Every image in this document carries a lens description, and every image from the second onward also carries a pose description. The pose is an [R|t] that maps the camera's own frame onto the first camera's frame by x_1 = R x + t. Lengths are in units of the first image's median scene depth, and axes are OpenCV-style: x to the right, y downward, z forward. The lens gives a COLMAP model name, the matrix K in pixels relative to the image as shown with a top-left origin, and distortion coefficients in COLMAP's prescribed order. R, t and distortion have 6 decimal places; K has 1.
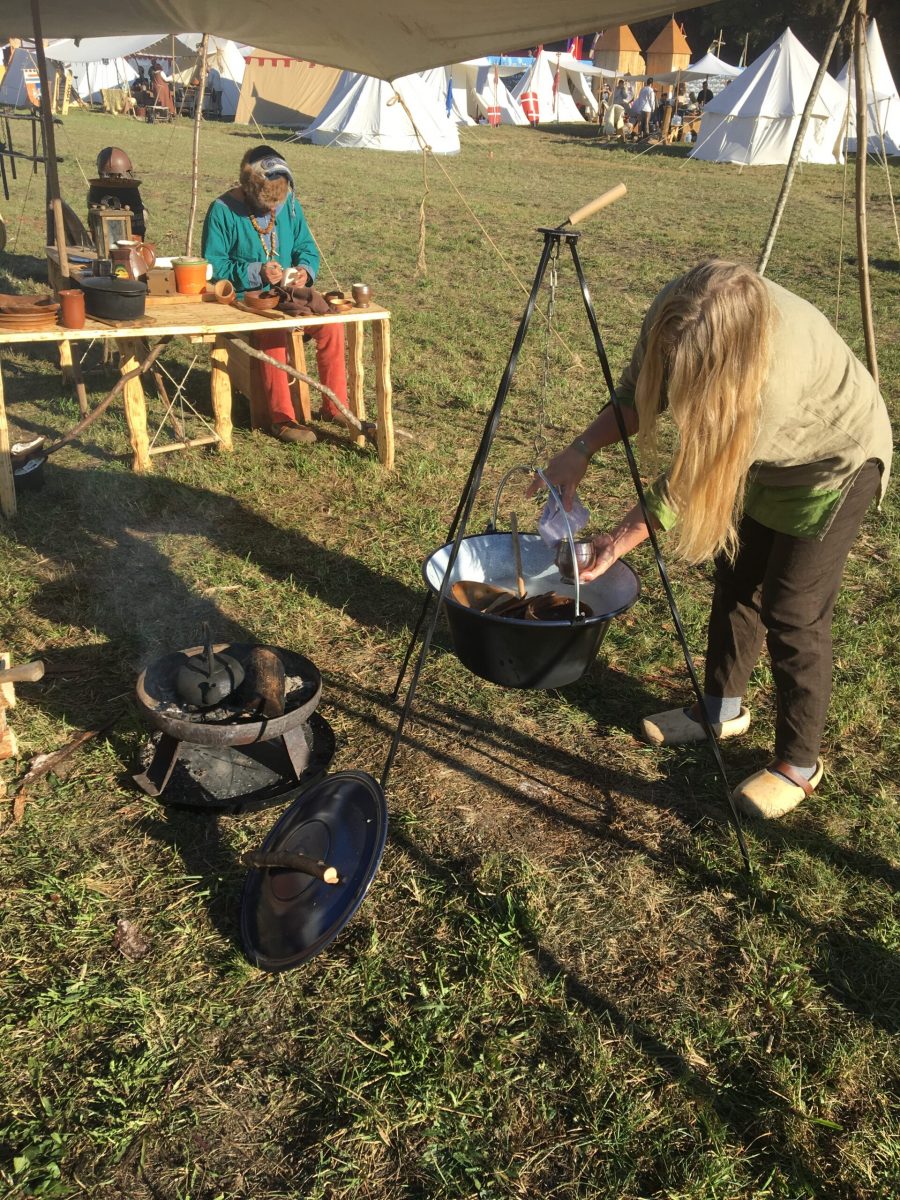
lens RADIAL K [[1022.5, 0, 444.1], [0, 1022.5, 601.7], [0, 0, 1]] dist [0.068143, -0.079837]
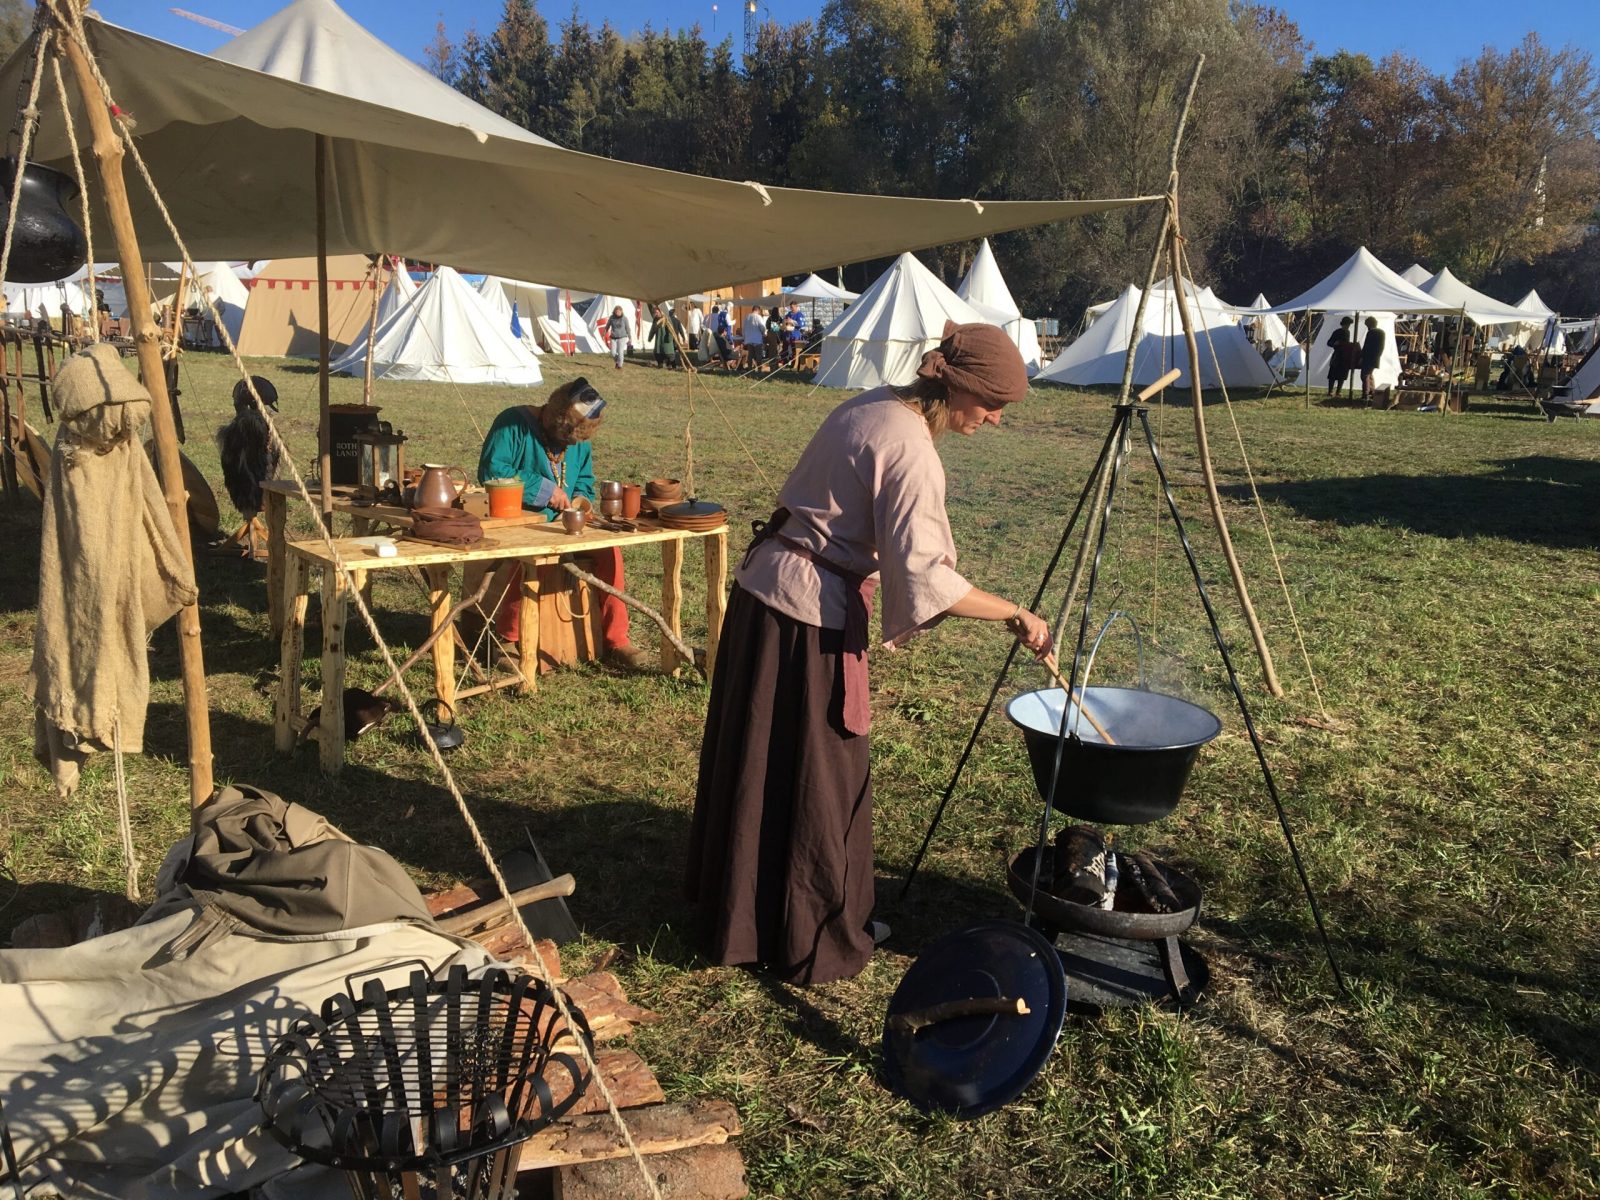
lens RADIAL K [[1363.3, 0, 768.9], [0, 1363.3, 589.9], [0, 0, 1]] dist [0.068143, -0.079837]
pose [[0.976199, -0.052386, 0.210453, -0.265580], [0.105052, 0.963166, -0.247537, 0.077935], [-0.189734, 0.263754, 0.945746, -0.146781]]
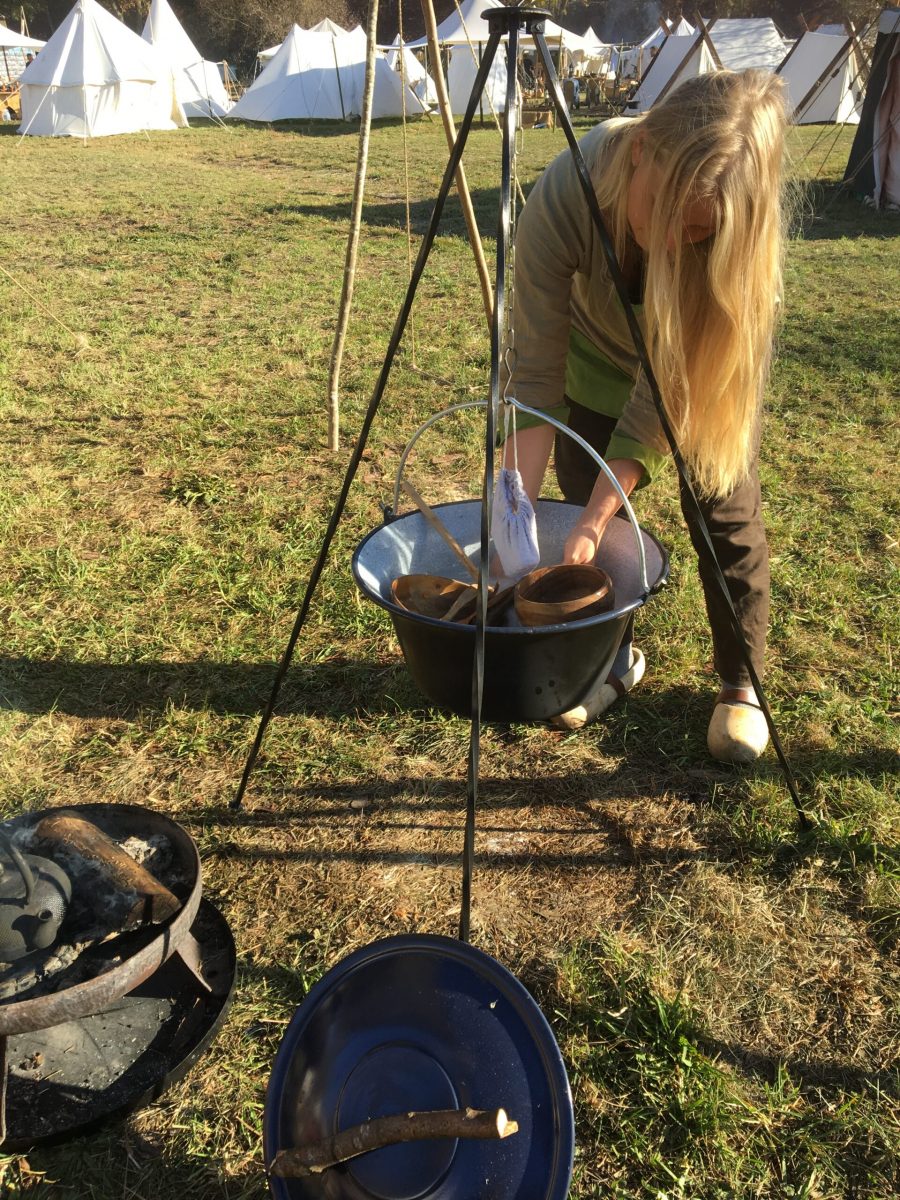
lens RADIAL K [[1022.5, 0, 468.0], [0, 1022.5, 605.2], [0, 0, 1]] dist [0.068143, -0.079837]
pose [[0.811190, -0.308579, 0.496739, -0.142446], [0.299851, 0.948761, 0.099712, -0.035471], [-0.502055, 0.068062, 0.862153, 0.205060]]
